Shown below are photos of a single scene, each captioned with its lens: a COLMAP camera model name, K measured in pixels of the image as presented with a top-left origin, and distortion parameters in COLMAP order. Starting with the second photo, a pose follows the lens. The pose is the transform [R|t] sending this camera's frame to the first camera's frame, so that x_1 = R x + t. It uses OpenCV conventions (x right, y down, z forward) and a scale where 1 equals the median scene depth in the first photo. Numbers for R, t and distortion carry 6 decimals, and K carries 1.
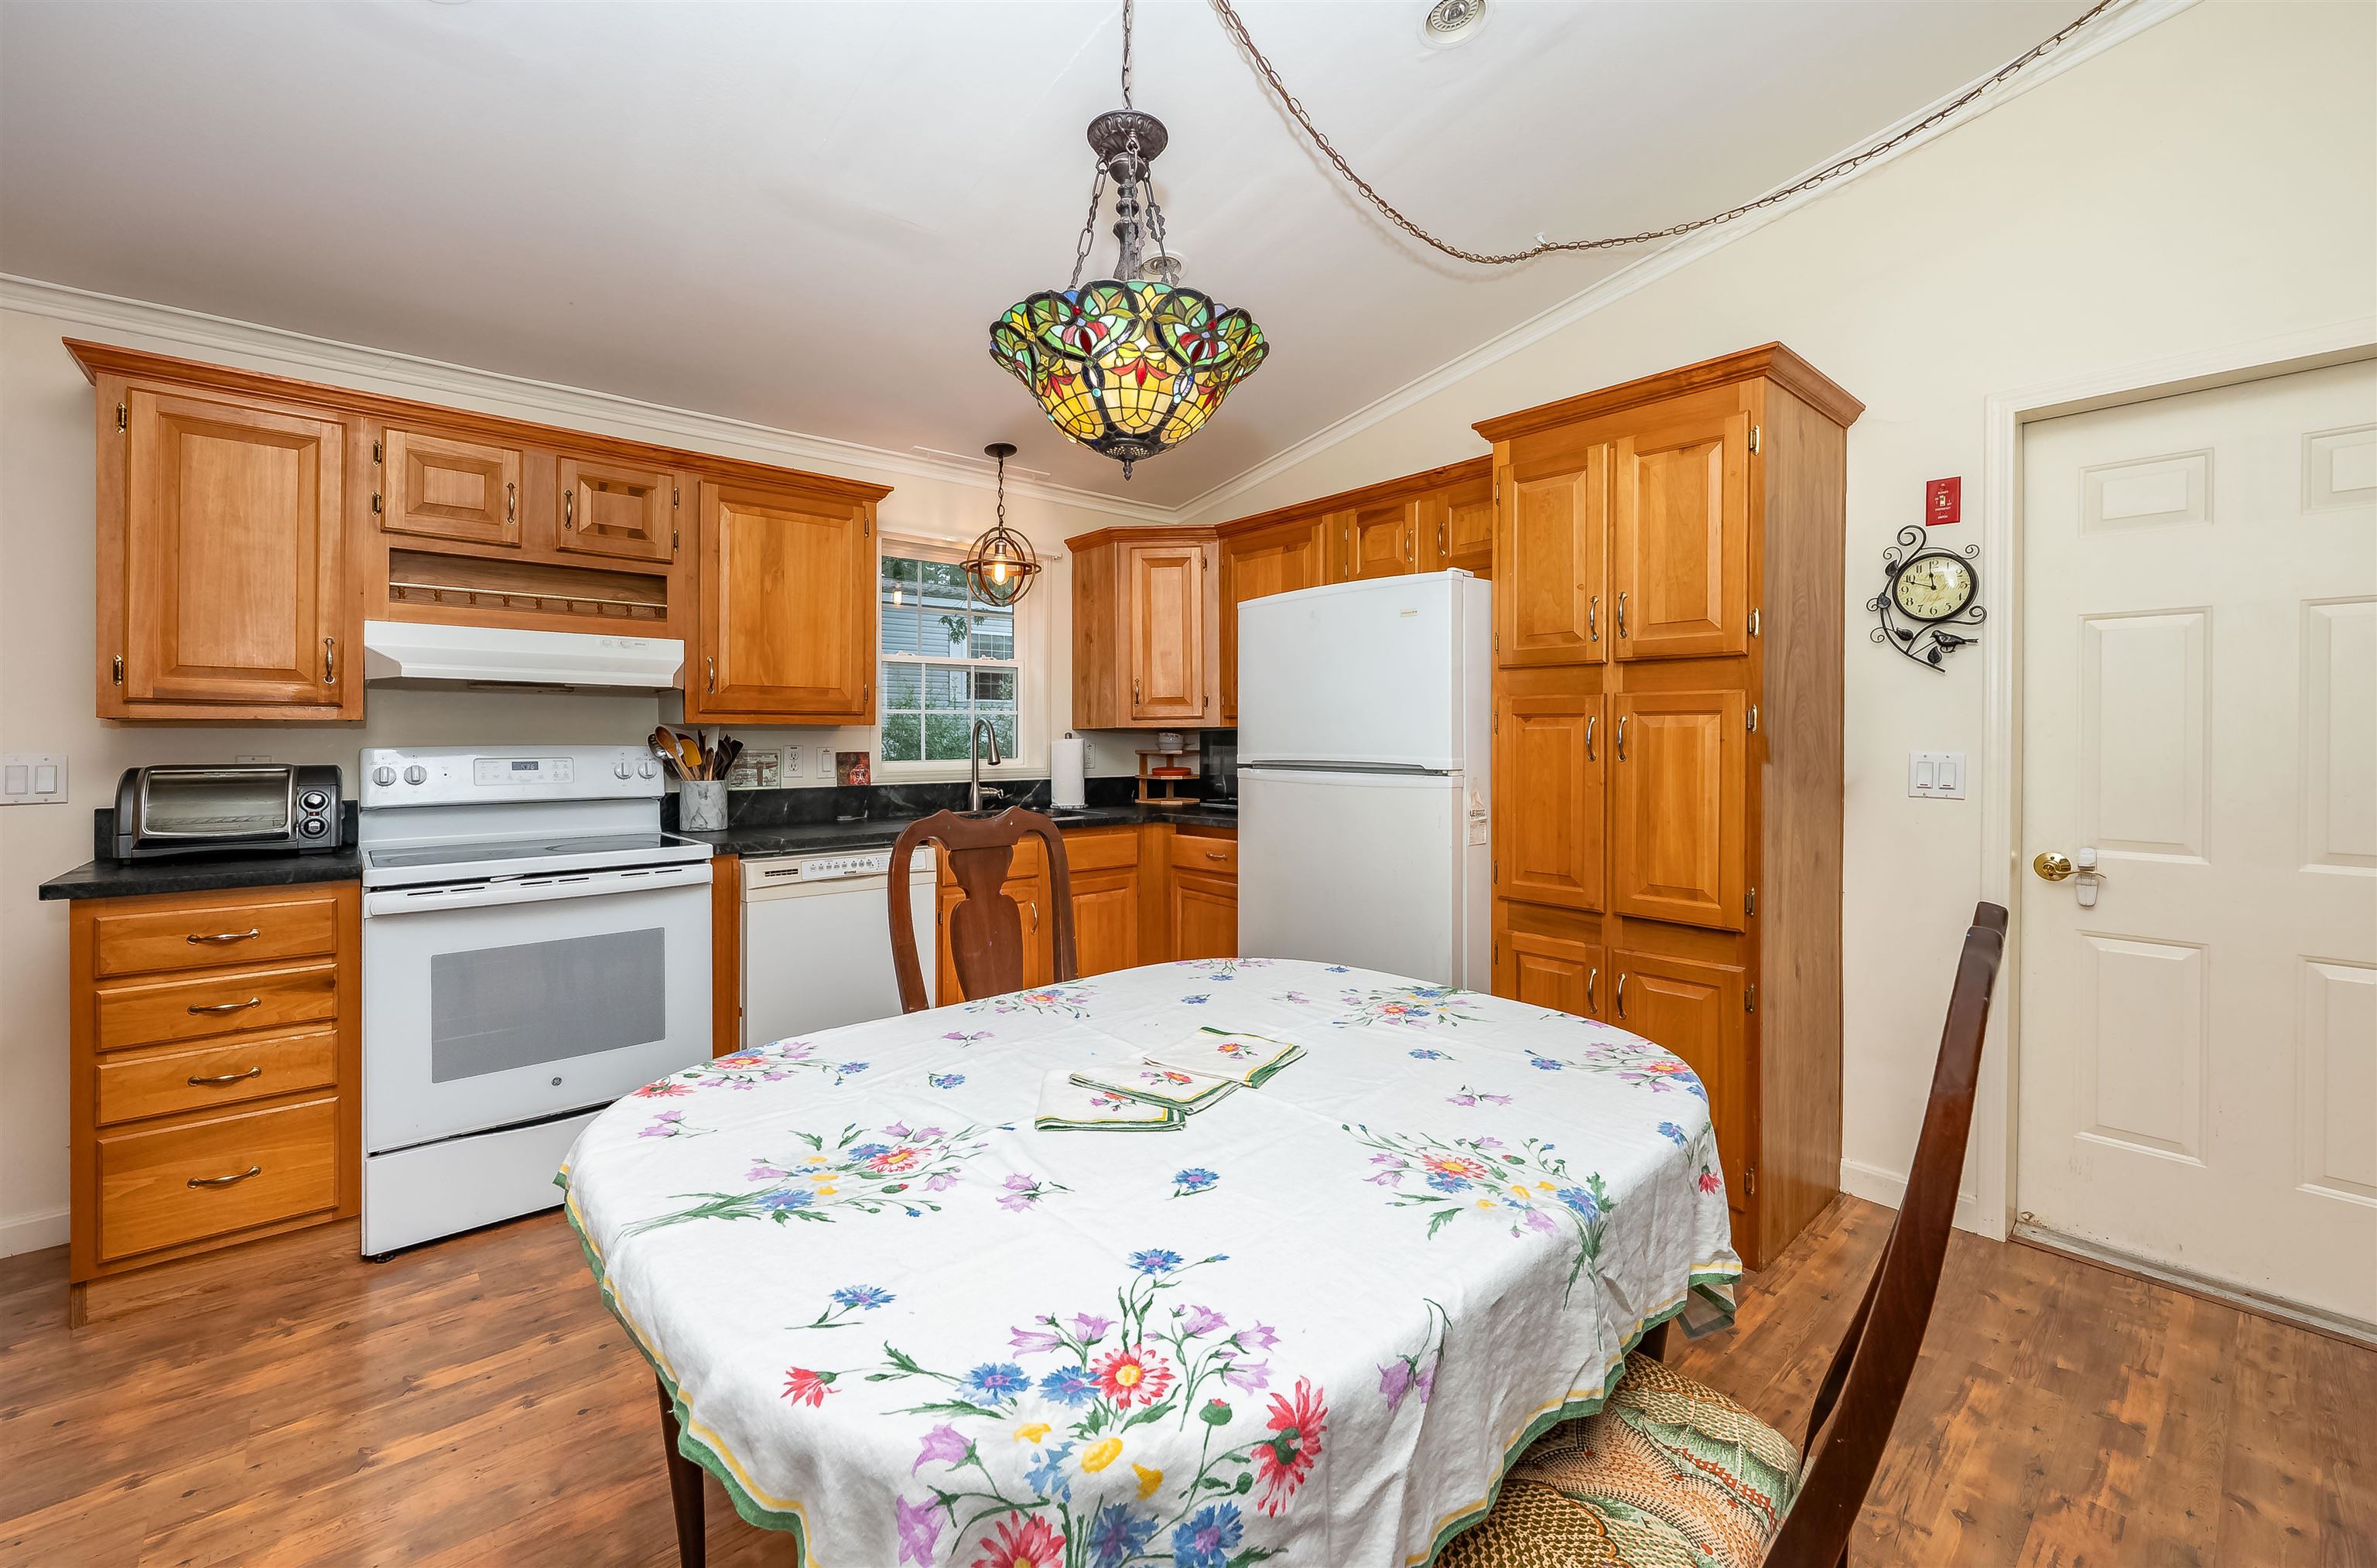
lens RADIAL K [[965.1, 0, 1201.4], [0, 965.1, 728.9], [0, 0, 1]] dist [0.000314, -0.000164]
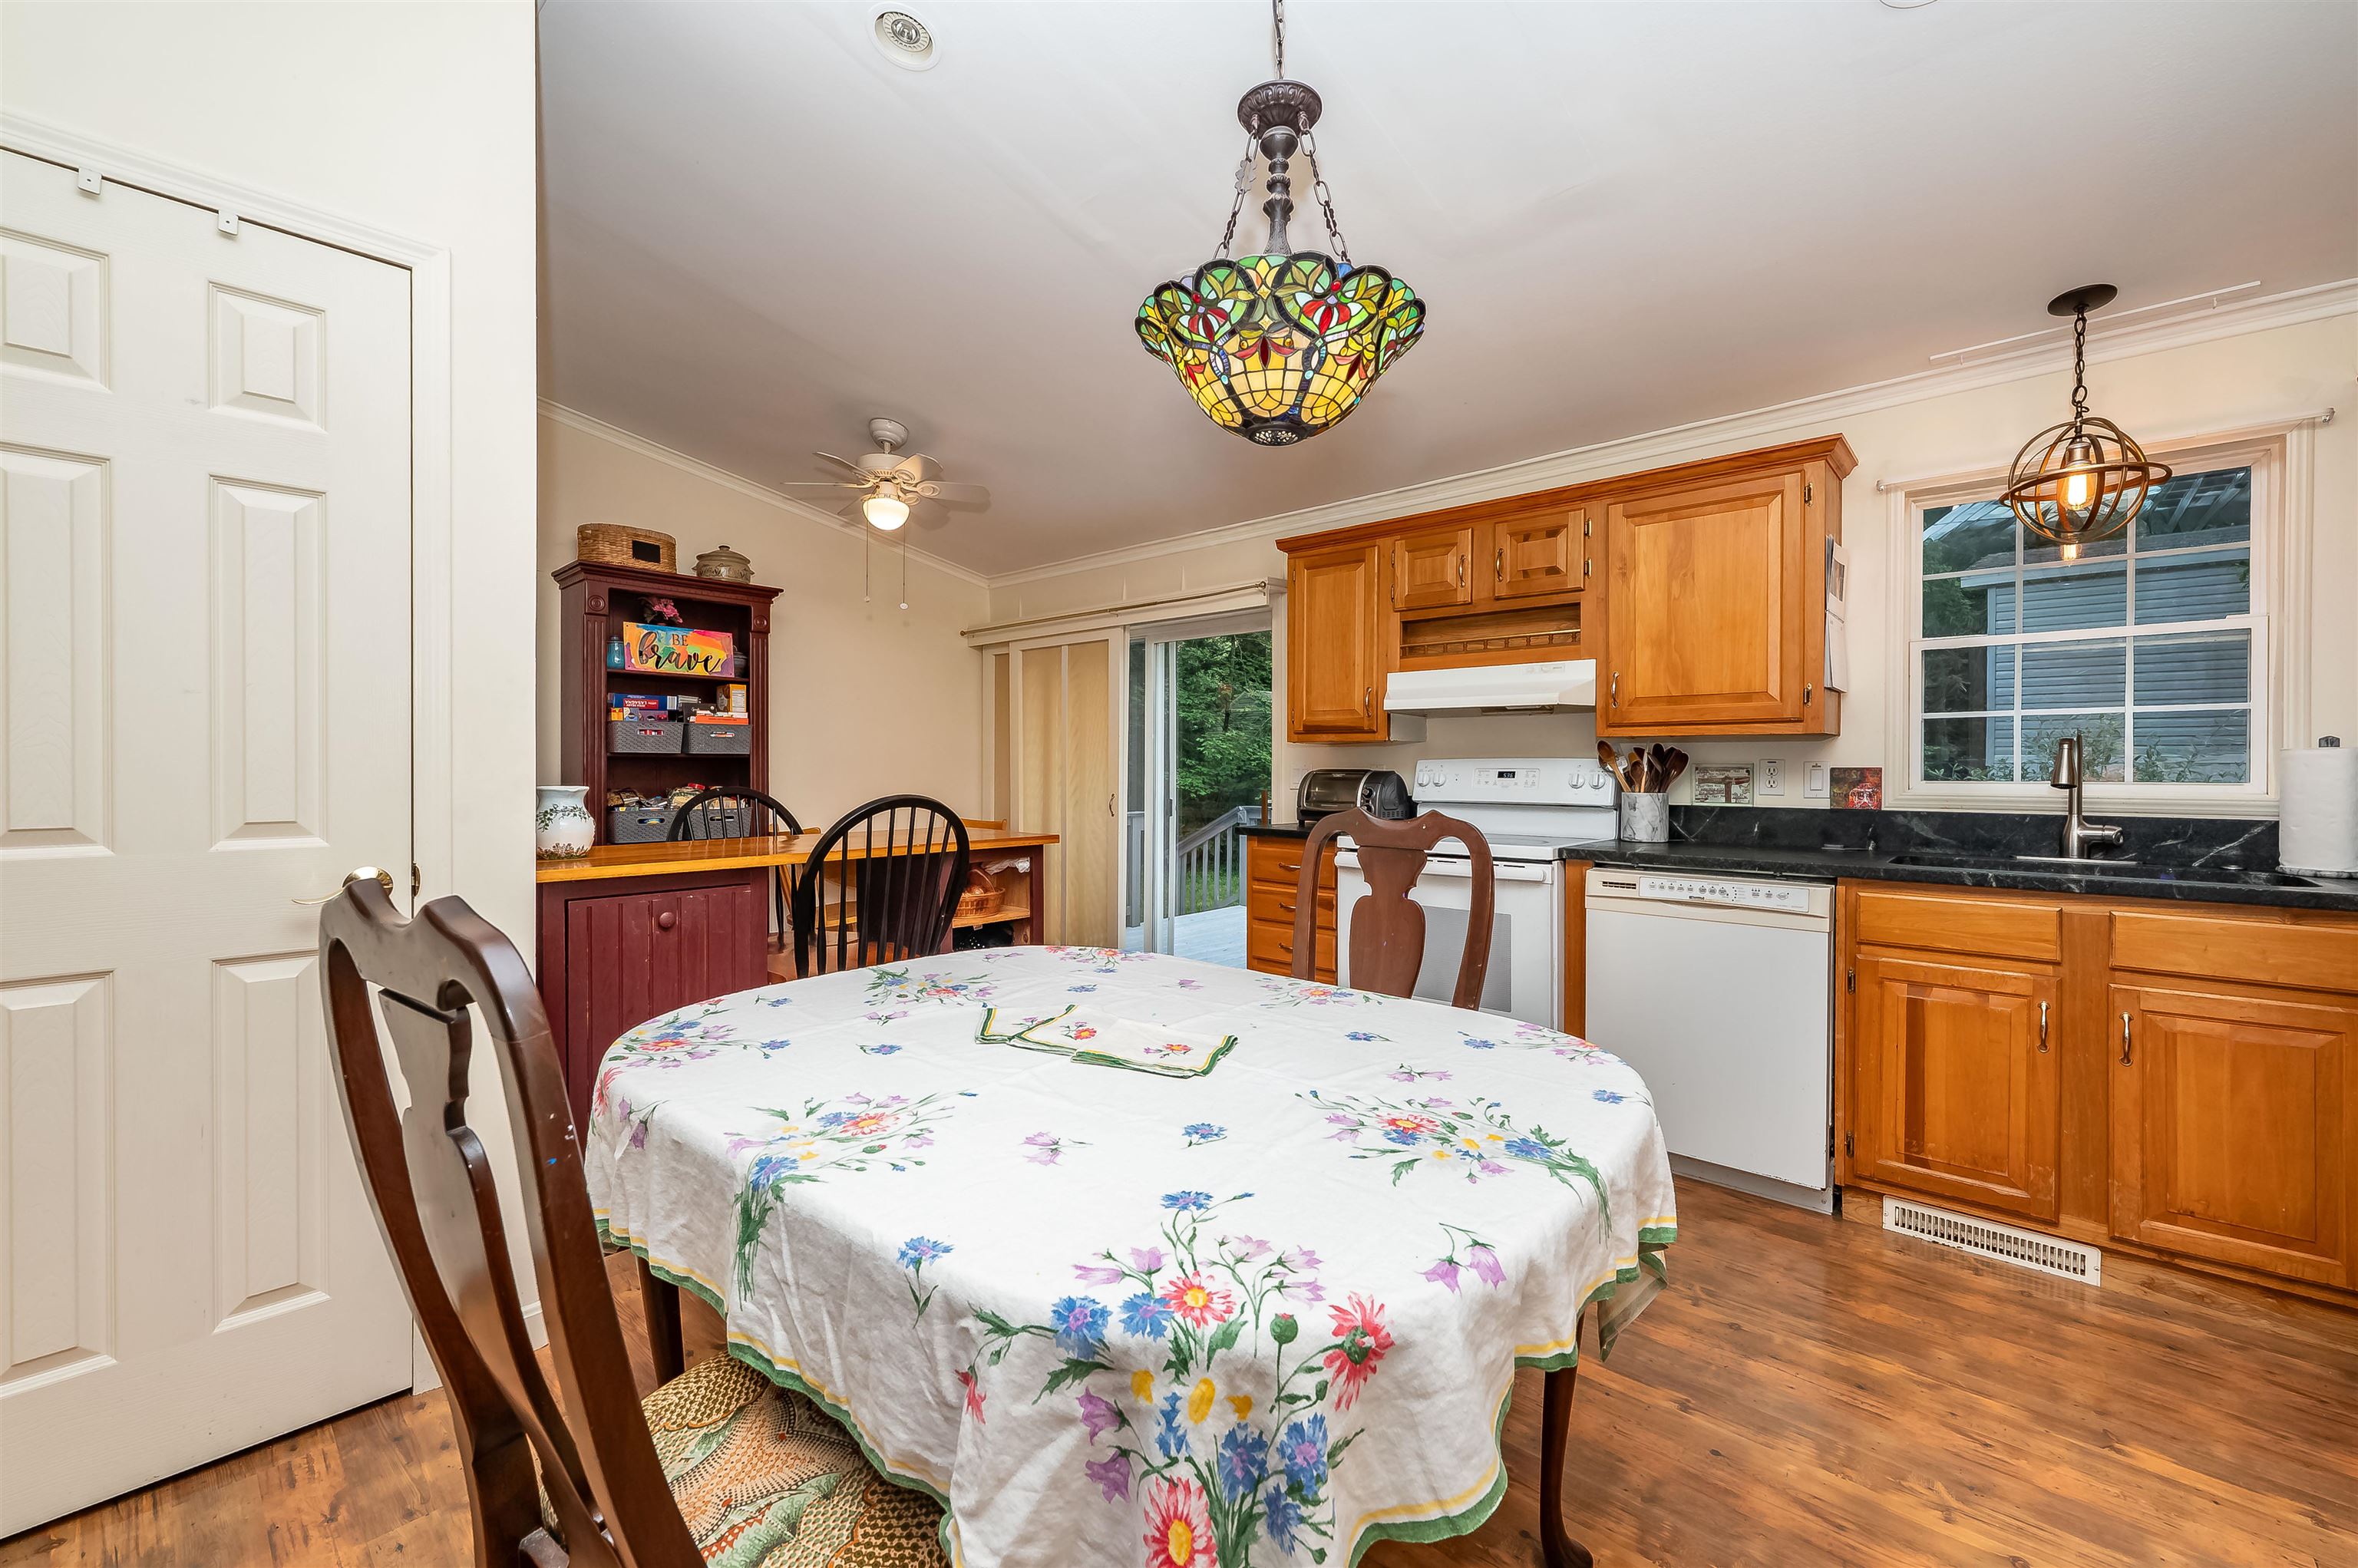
lens RADIAL K [[957.4, 0, 1182.2], [0, 957.4, 762.9], [0, 0, 1]] dist [0.000314, -0.000164]
pose [[0.108532, -0.004085, -0.994085, 0.483855], [0.006520, 0.999973, -0.003398, 0.024330], [0.994072, -0.006113, 0.108555, 0.444731]]
